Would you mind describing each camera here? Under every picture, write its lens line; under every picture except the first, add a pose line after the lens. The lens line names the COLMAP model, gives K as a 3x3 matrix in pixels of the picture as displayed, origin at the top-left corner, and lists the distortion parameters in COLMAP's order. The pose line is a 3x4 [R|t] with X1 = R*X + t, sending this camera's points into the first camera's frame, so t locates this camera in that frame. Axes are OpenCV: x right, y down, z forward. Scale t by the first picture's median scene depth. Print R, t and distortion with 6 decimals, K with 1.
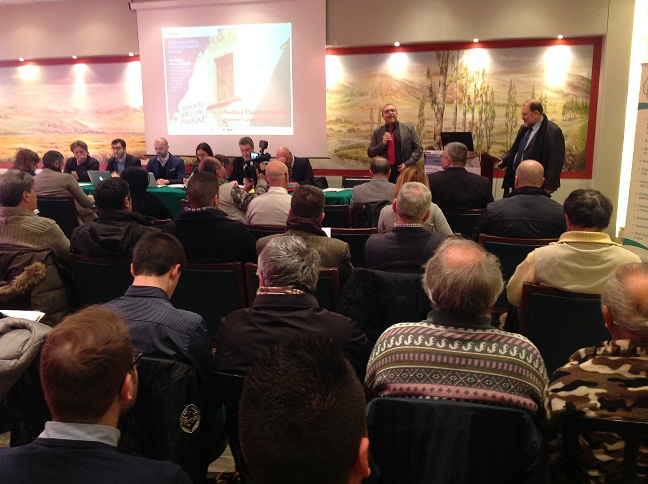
lens RADIAL K [[640.3, 0, 324.0], [0, 640.3, 242.0], [0, 0, 1]] dist [0.154808, -0.369493]
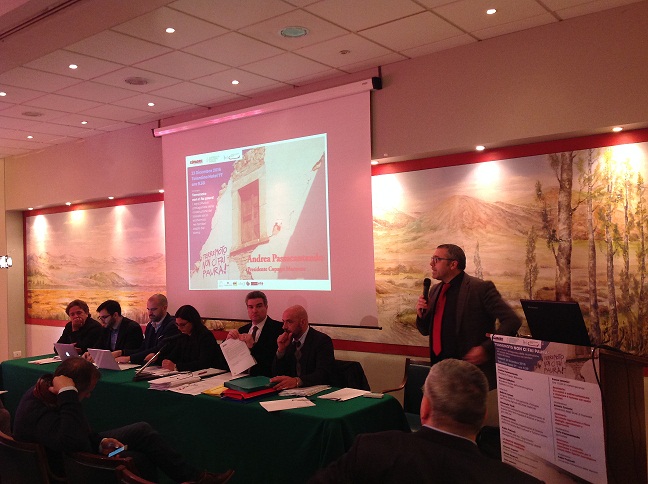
lens RADIAL K [[640.3, 0, 324.0], [0, 640.3, 242.0], [0, 0, 1]] dist [0.154808, -0.369493]
pose [[0.908620, -0.025975, -0.416815, 0.224655], [-0.056099, 0.981427, -0.183452, -0.094894], [0.413838, 0.190072, 0.890287, 0.399960]]
